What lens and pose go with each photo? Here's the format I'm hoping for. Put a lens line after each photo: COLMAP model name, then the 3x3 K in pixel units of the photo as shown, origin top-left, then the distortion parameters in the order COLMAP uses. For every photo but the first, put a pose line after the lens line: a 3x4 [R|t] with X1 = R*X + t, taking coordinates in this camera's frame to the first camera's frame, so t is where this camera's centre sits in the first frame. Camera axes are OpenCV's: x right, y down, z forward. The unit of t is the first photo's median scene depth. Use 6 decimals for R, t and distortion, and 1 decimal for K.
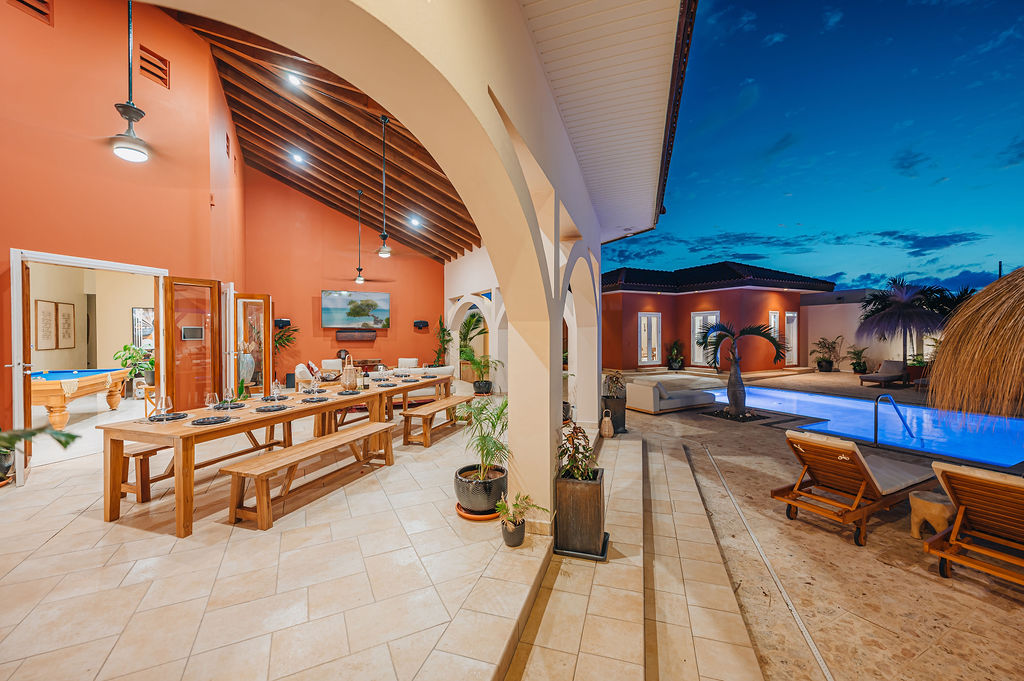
lens RADIAL K [[413.4, 0, 512.3], [0, 413.4, 337.4], [0, 0, 1]] dist [-0.000815, -0.000116]
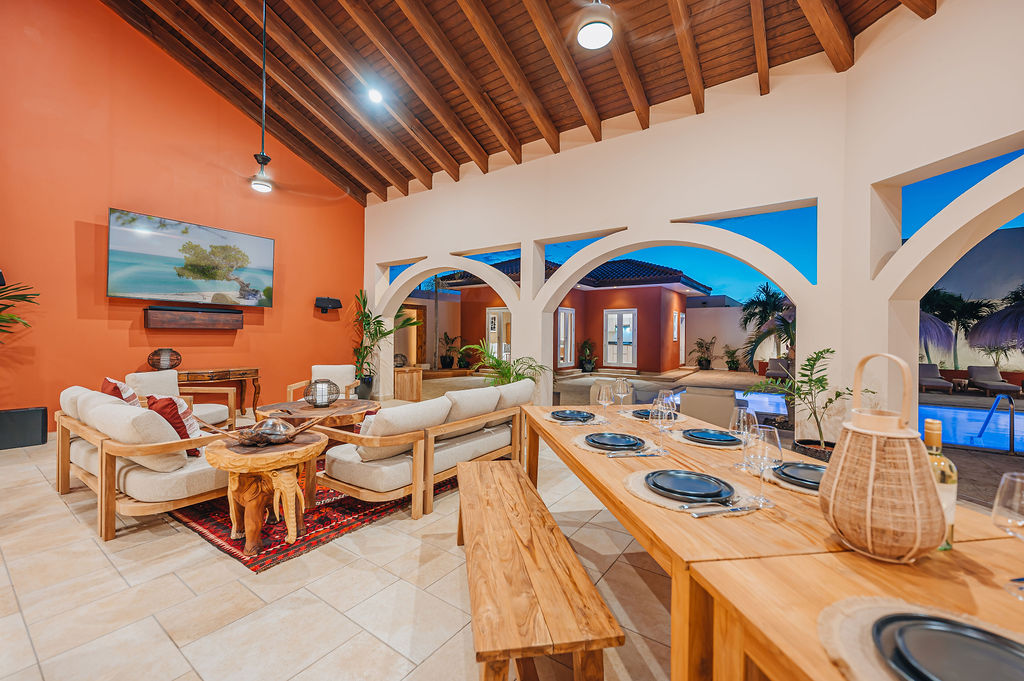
lens RADIAL K [[413.4, 0, 512.3], [0, 413.4, 337.4], [0, 0, 1]] dist [-0.000815, -0.000116]
pose [[0.882470, 0.011616, 0.470225, -0.488369], [-0.008900, 0.999928, -0.008000, 0.029205], [-0.470284, 0.002874, 0.882511, 0.721777]]
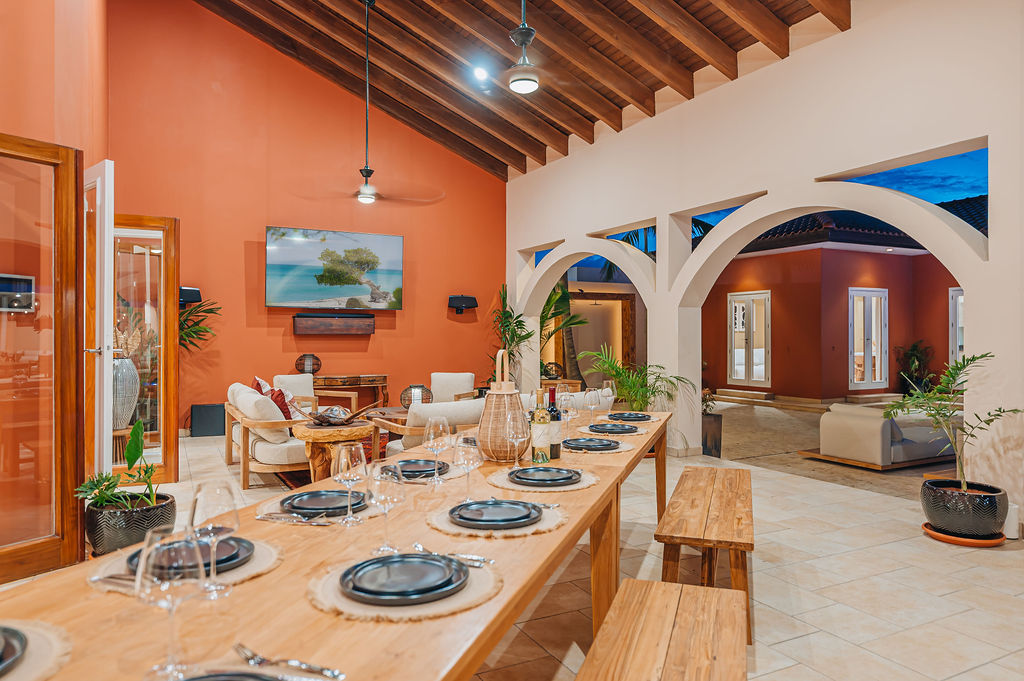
lens RADIAL K [[689.4, 0, 512.0], [0, 689.4, 340.5], [0, 0, 1]] dist [-0.002472, -0.000498]
pose [[0.999987, 0.003225, 0.003982, -0.308470], [-0.003205, 0.999983, -0.004943, 0.028901], [-0.003998, 0.004930, 0.999980, 0.367929]]
